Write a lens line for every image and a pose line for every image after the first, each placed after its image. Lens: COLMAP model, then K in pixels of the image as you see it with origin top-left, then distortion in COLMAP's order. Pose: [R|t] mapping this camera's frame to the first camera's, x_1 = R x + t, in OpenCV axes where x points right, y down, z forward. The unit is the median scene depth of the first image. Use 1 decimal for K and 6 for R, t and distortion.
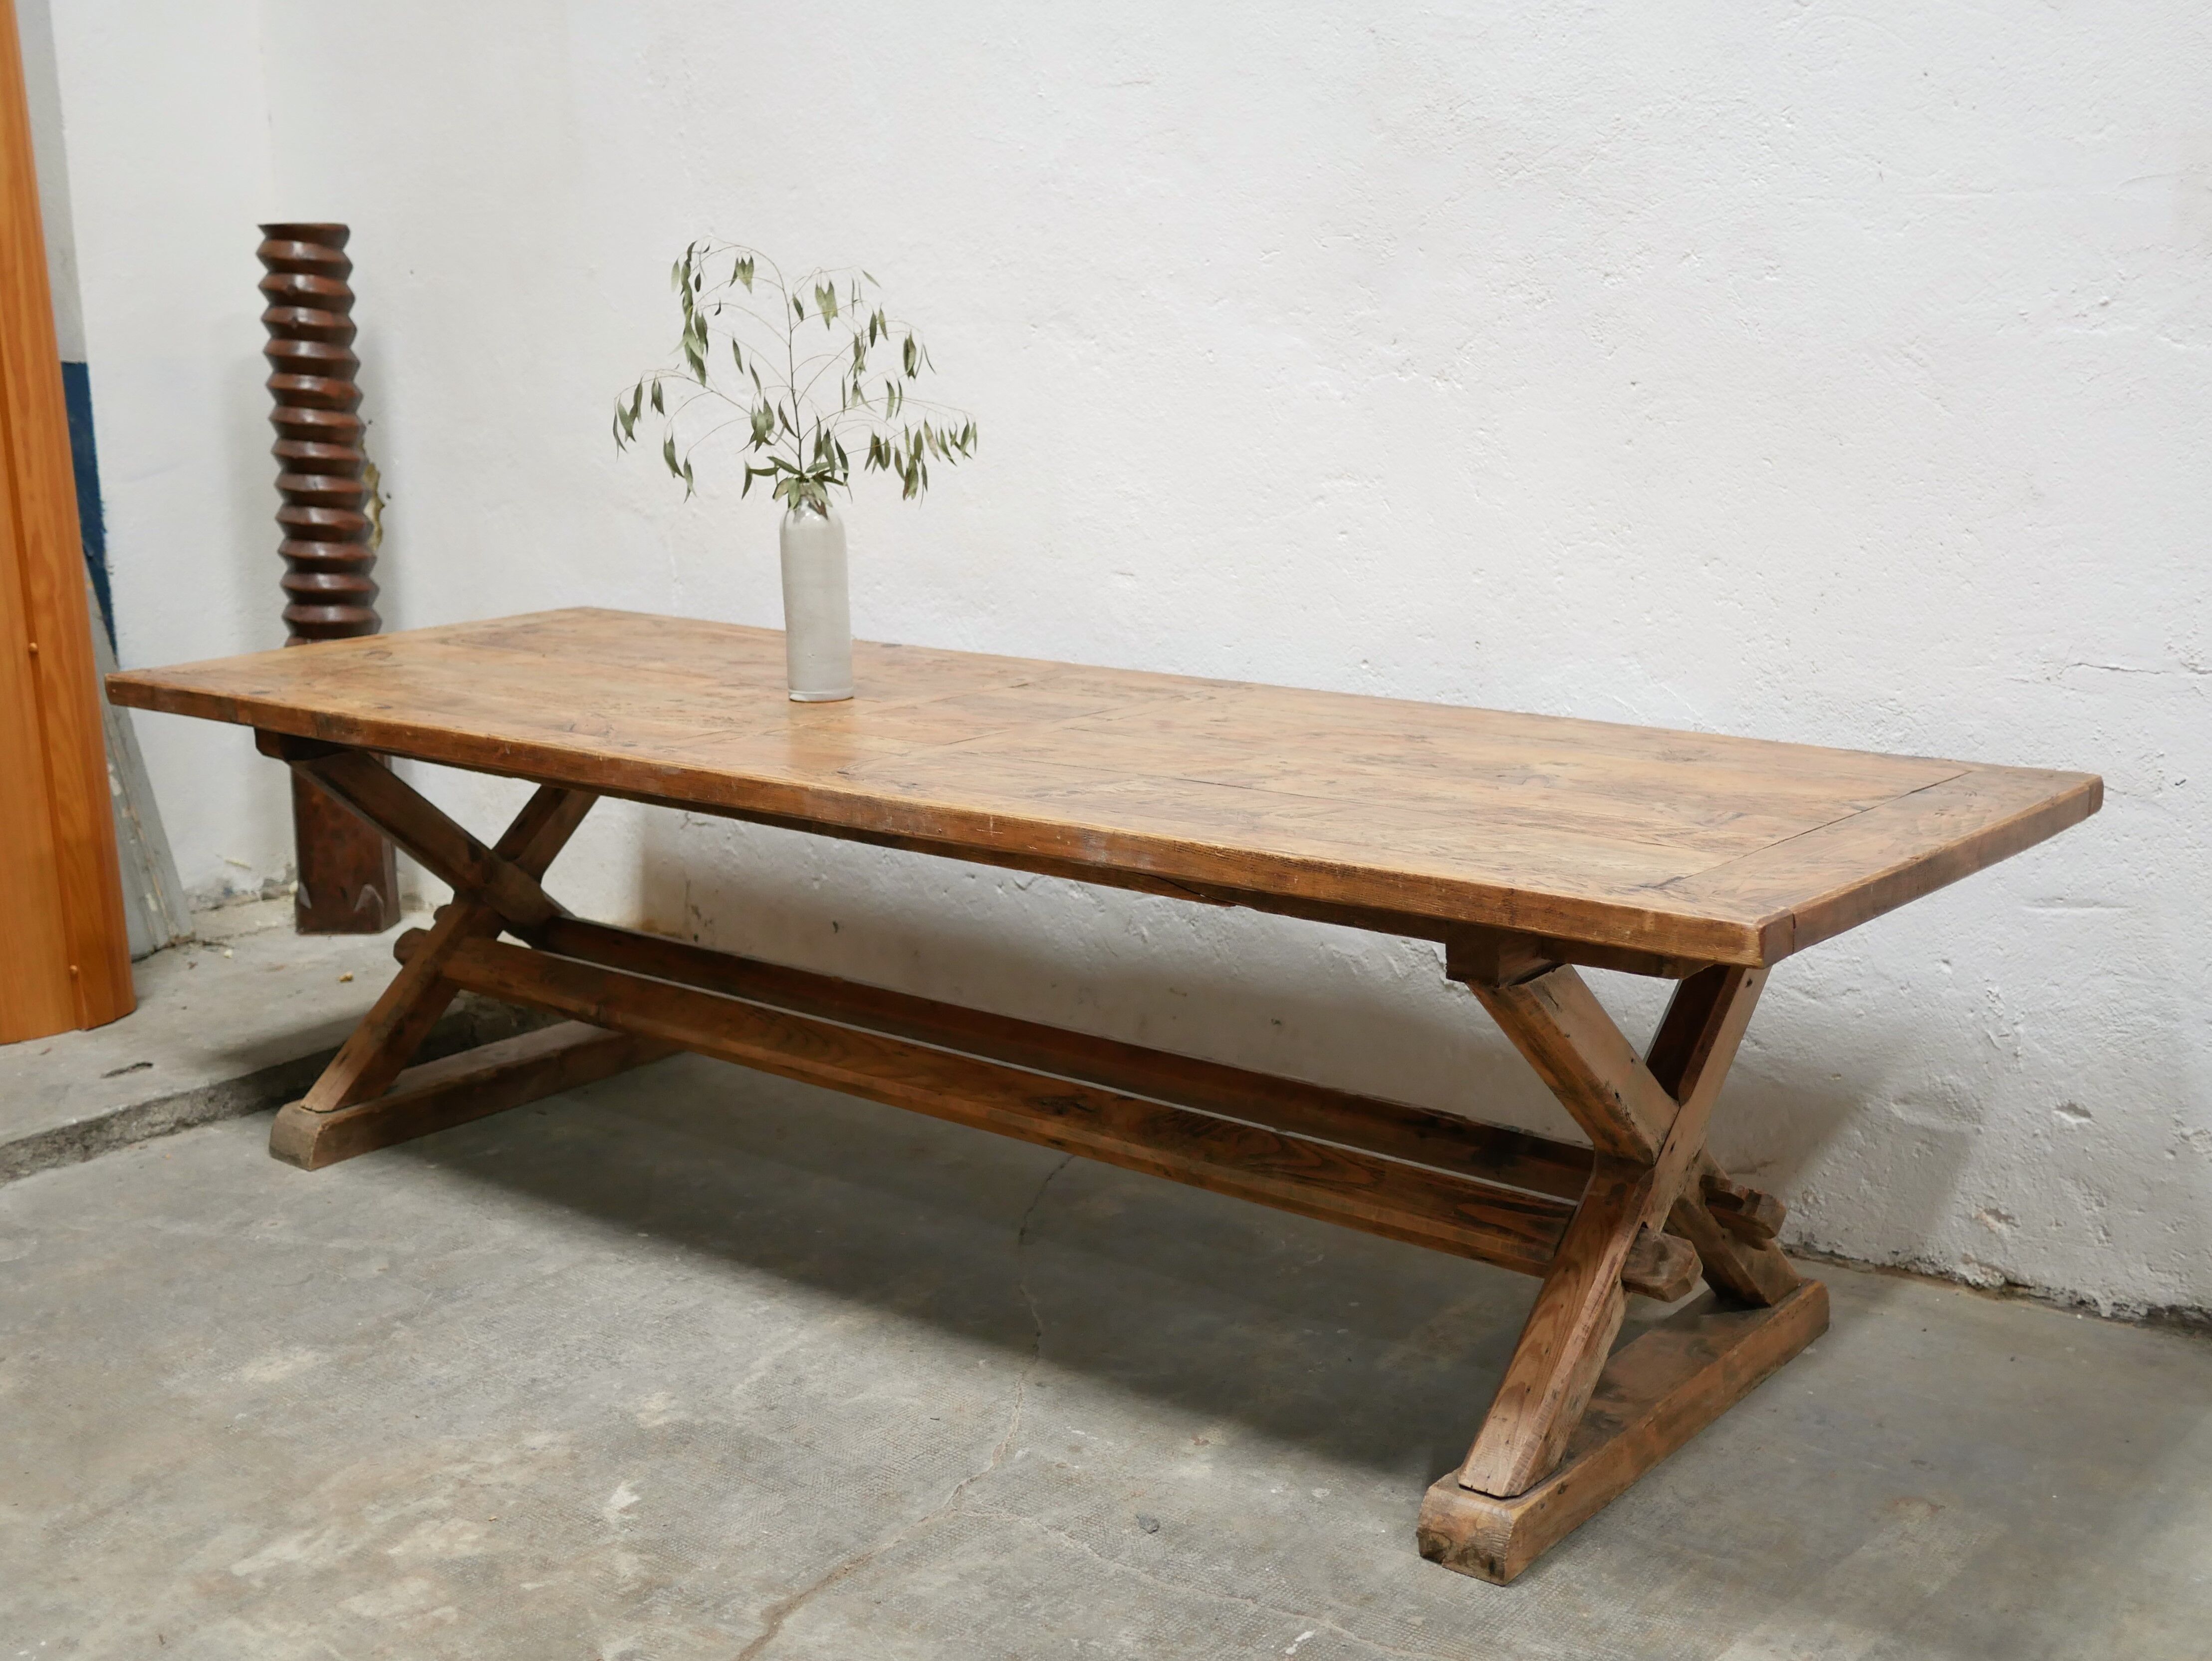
lens RADIAL K [[2592.3, 0, 1094.4], [0, 2592.3, 823.2], [0, 0, 1]] dist [-0.009869, 0.000000]
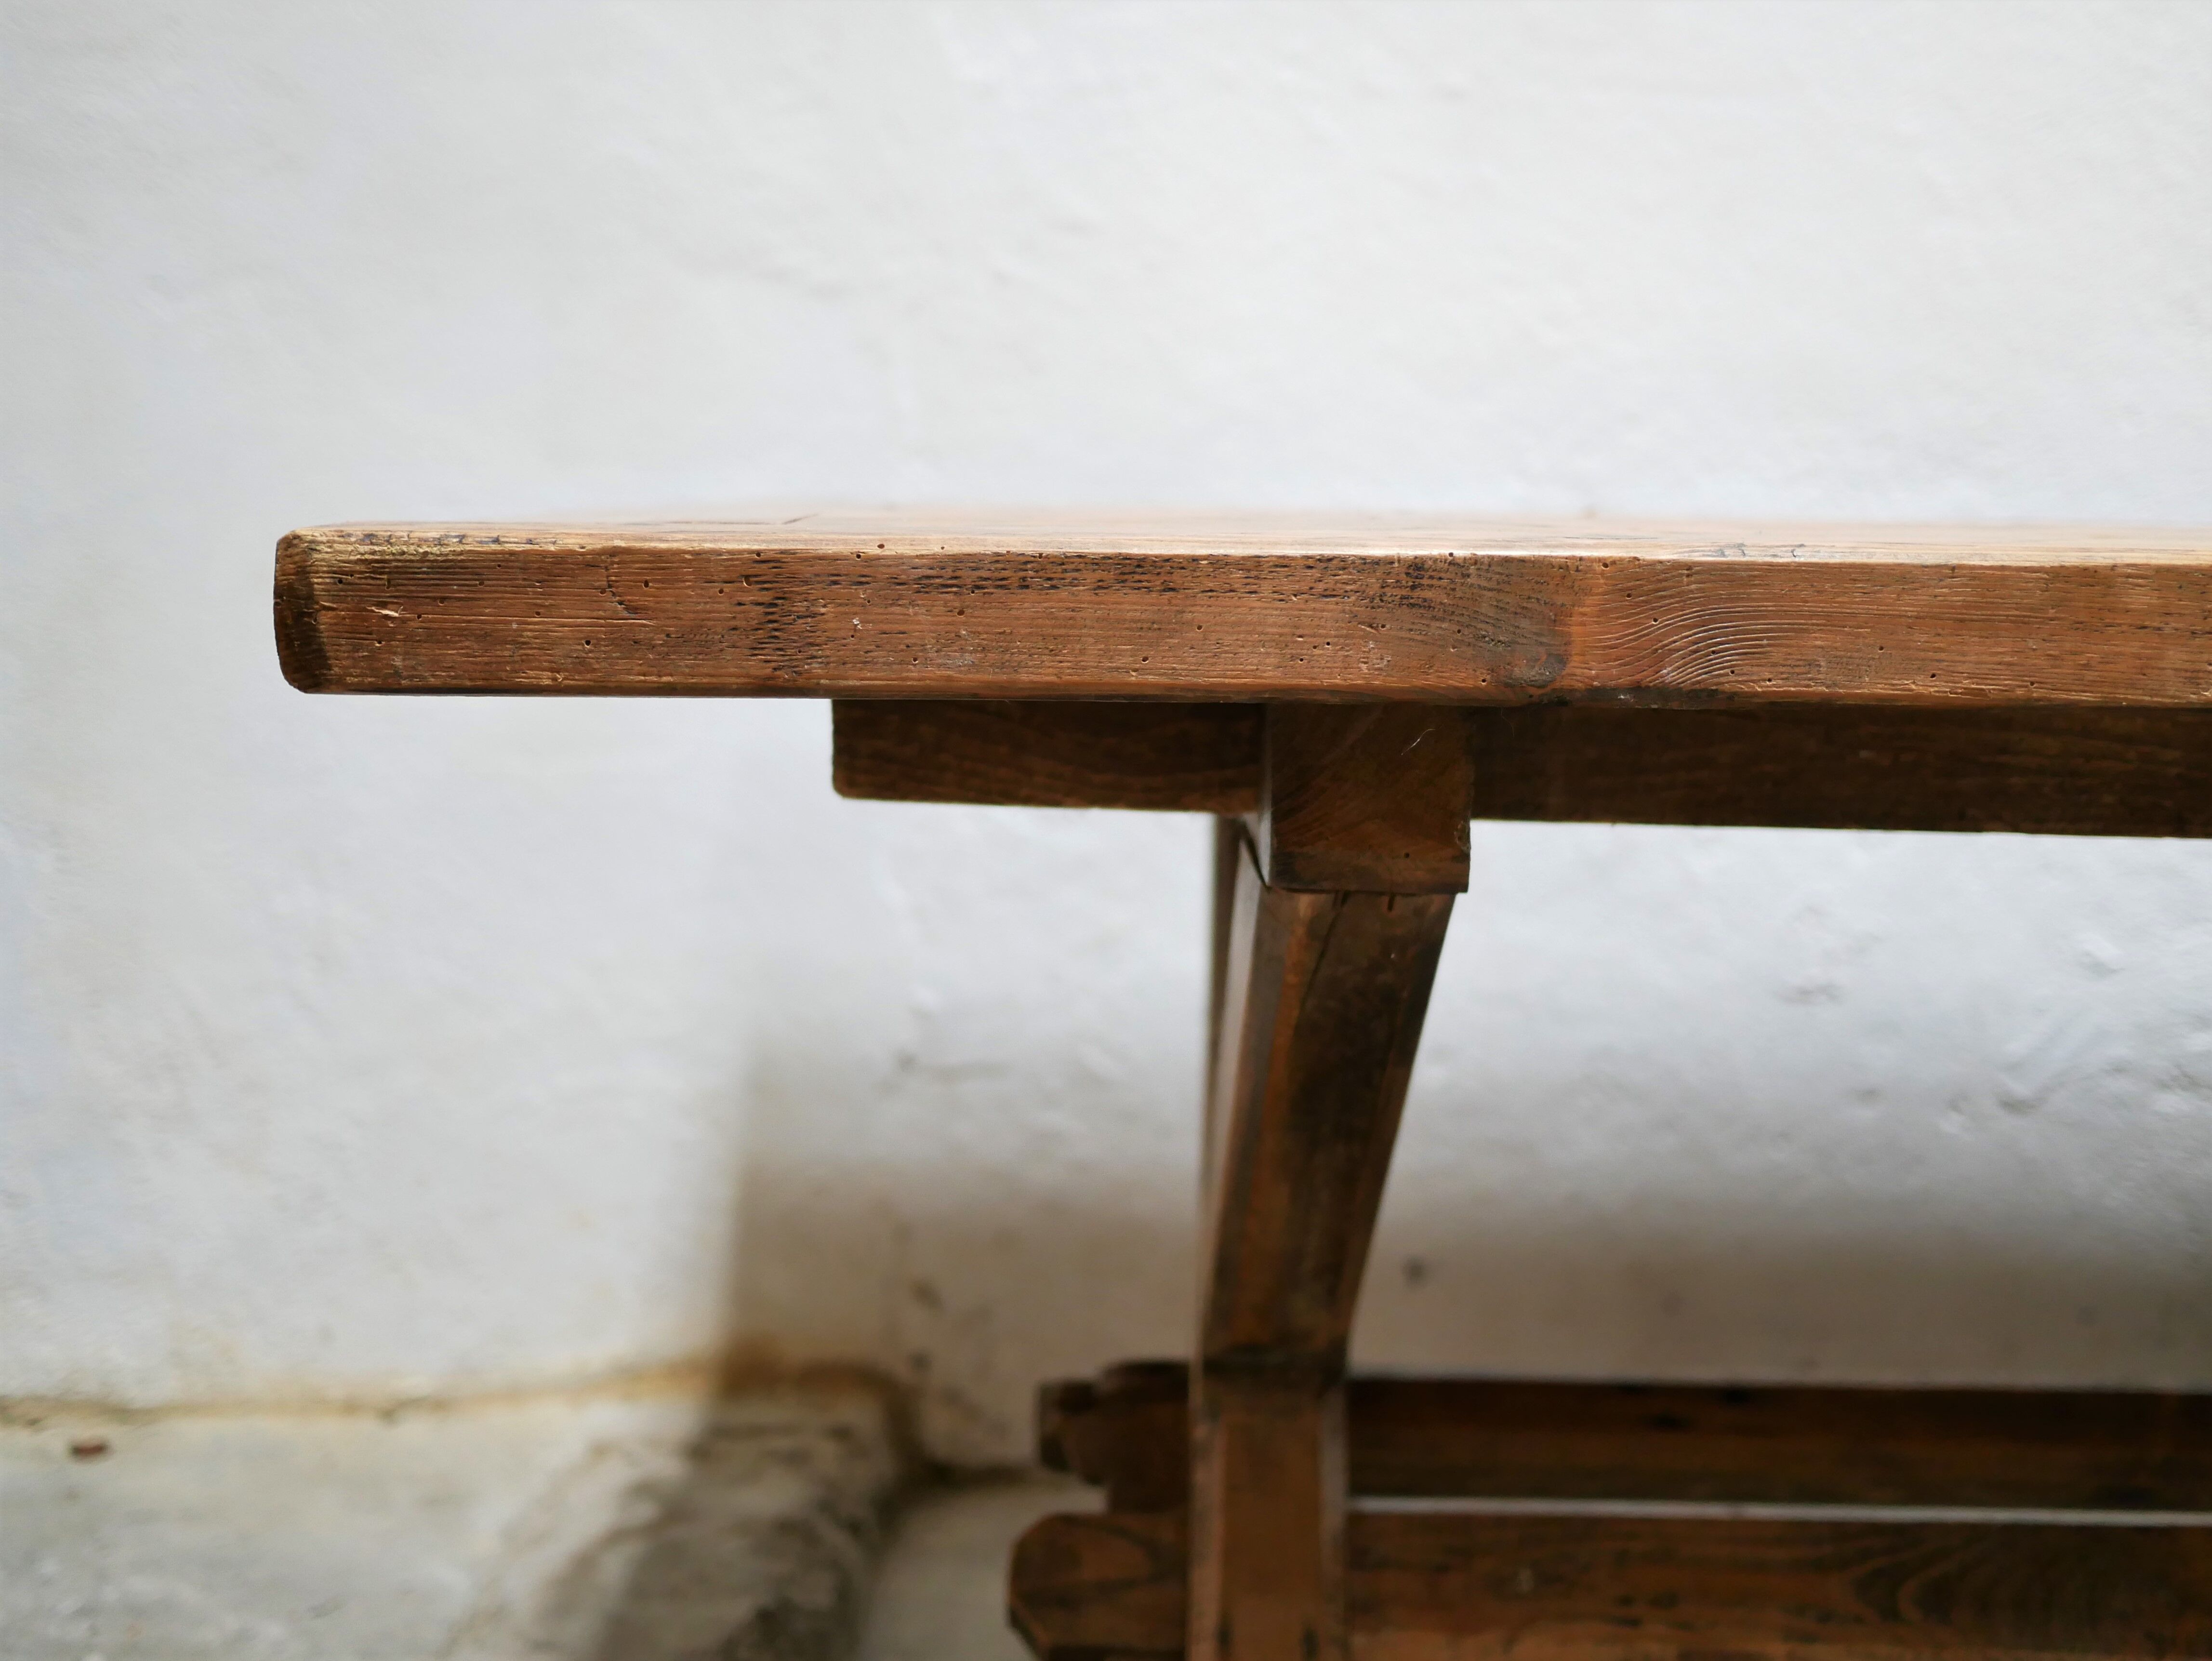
lens RADIAL K [[2495.0, 0, 1112.9], [0, 2495.0, 815.0], [0, 0, 1]] dist [-0.014574, 0.000000]
pose [[0.790254, -0.056873, 0.610135, -0.526456], [0.106047, 0.993353, -0.044759, -0.027779], [-0.603534, 0.100074, 0.791033, 0.982047]]
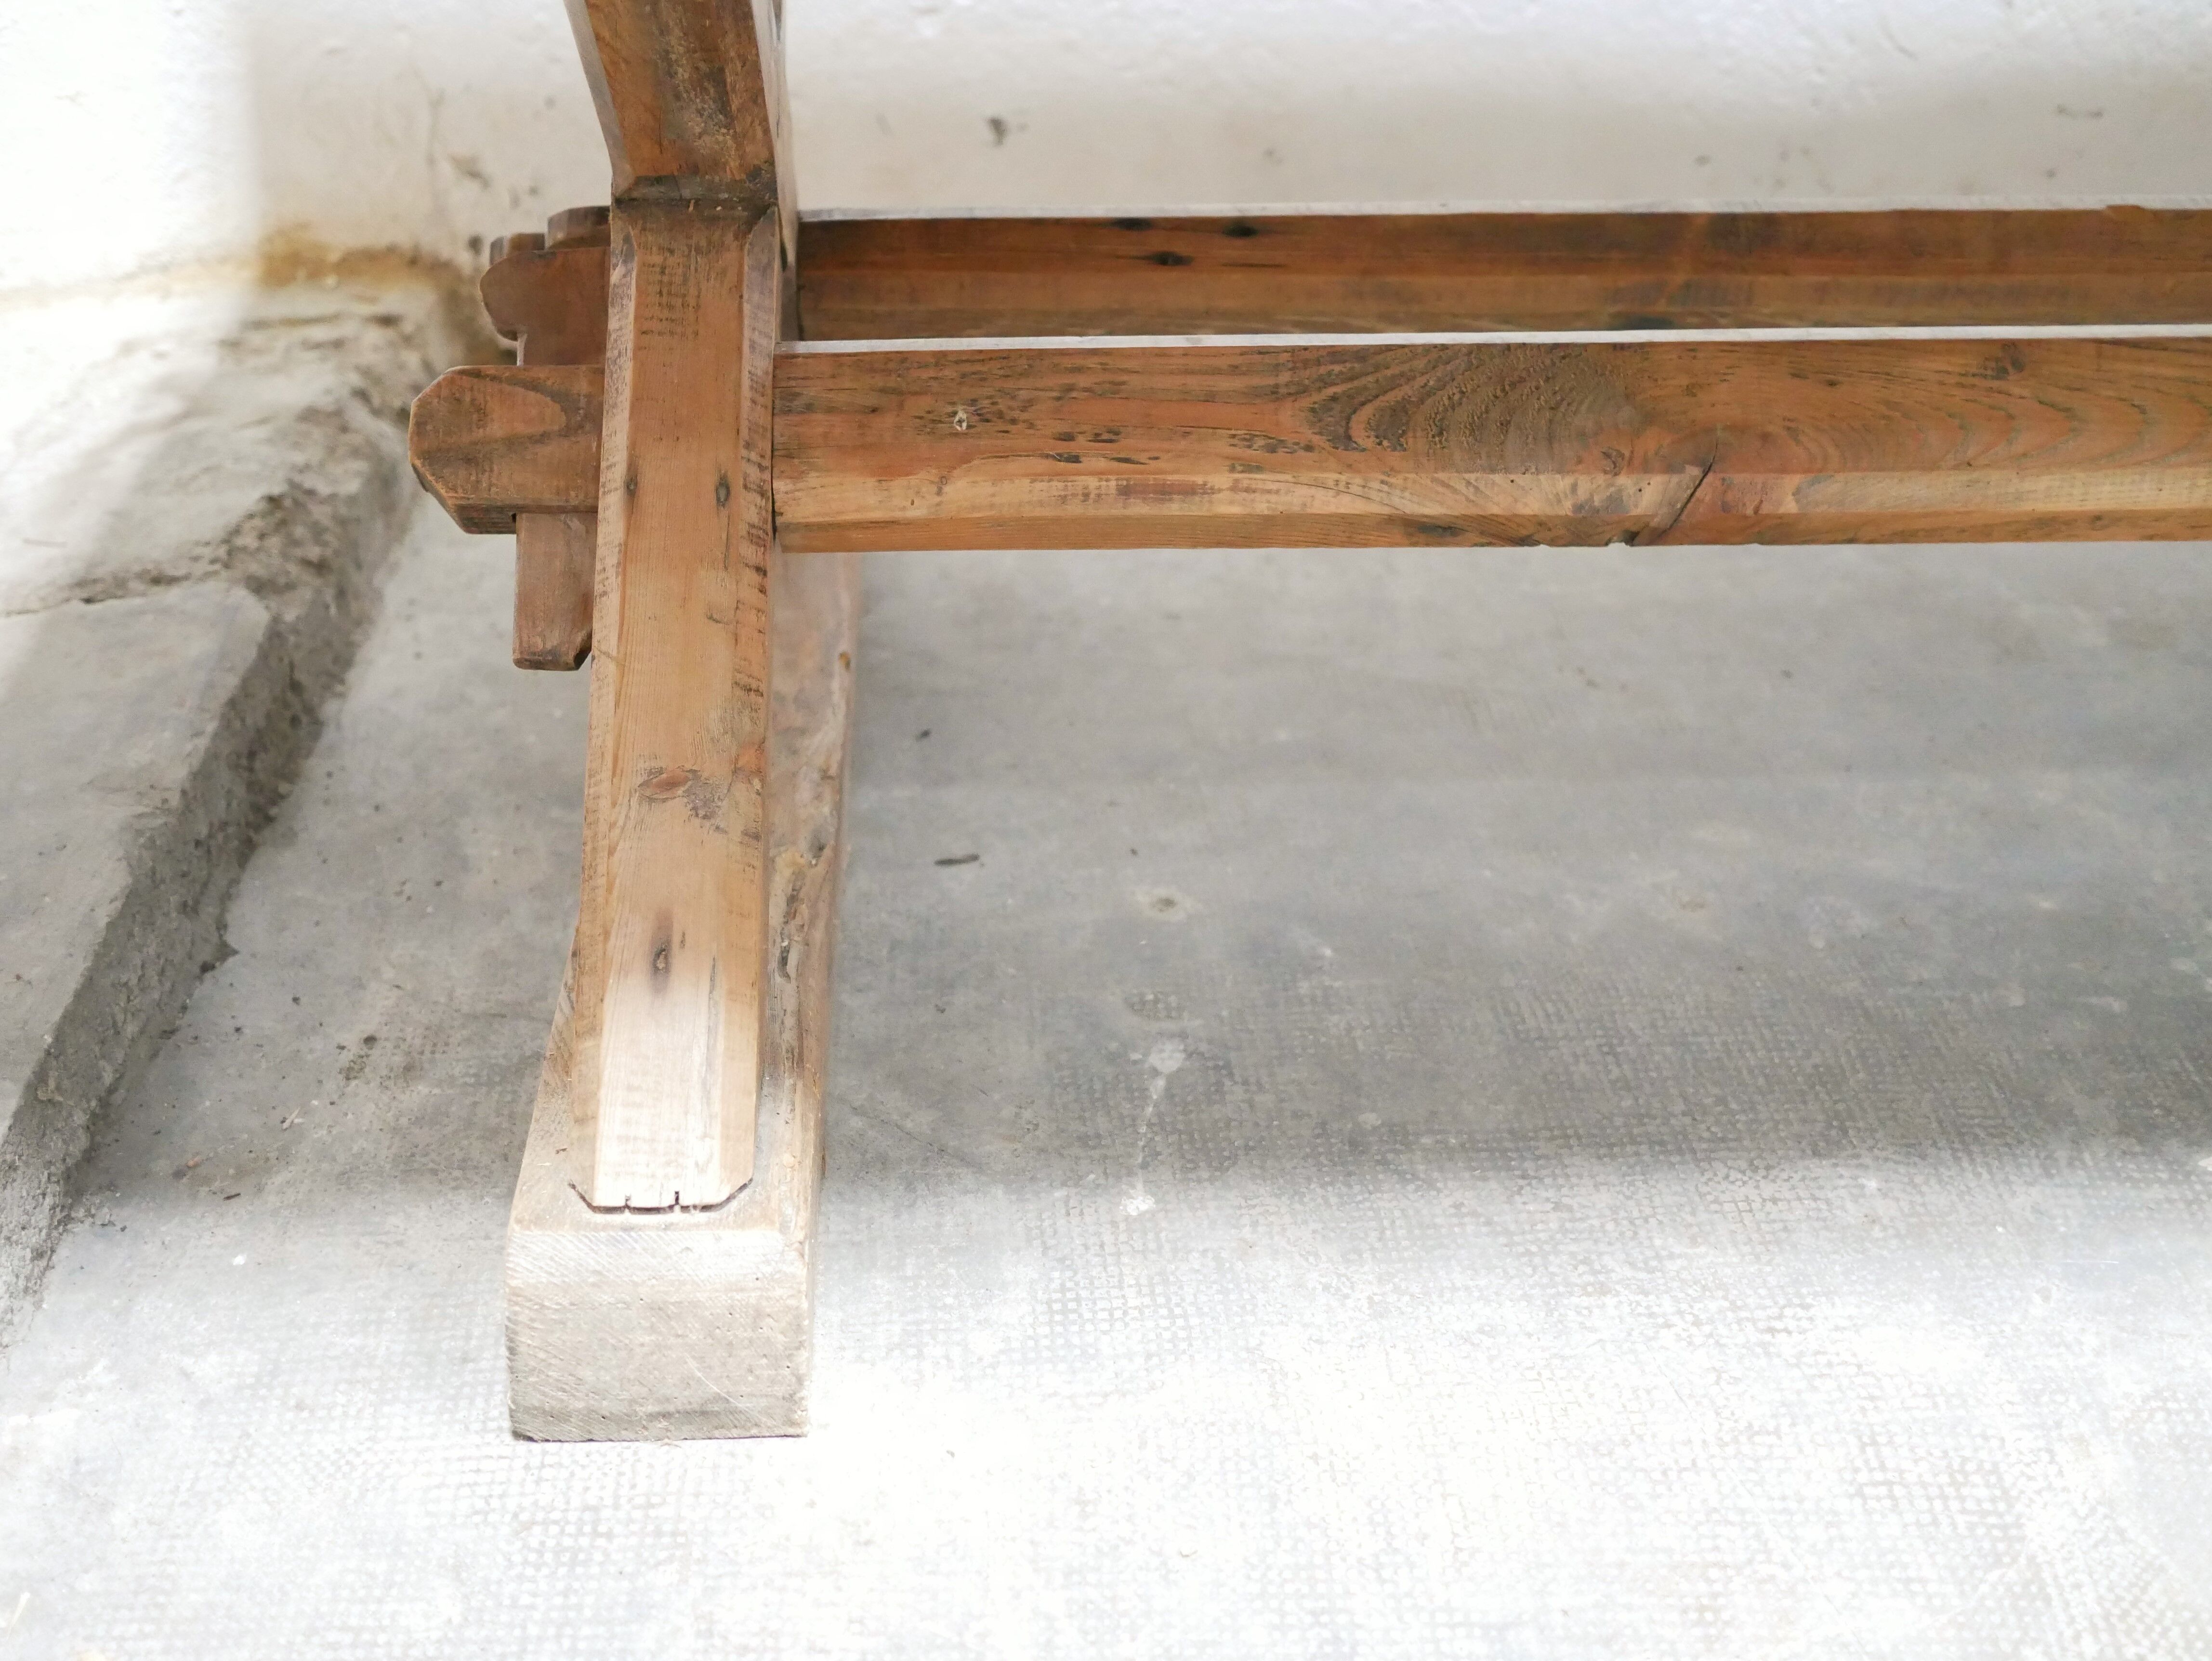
lens RADIAL K [[2494.9, 0, 1103.4], [0, 2494.9, 836.8], [0, 0, 1]] dist [-0.014574, 0.000000]
pose [[0.742820, -0.340478, 0.576450, -0.471432], [0.123534, 0.915947, 0.381813, -0.004815], [-0.657996, -0.212407, 0.722443, 0.973173]]
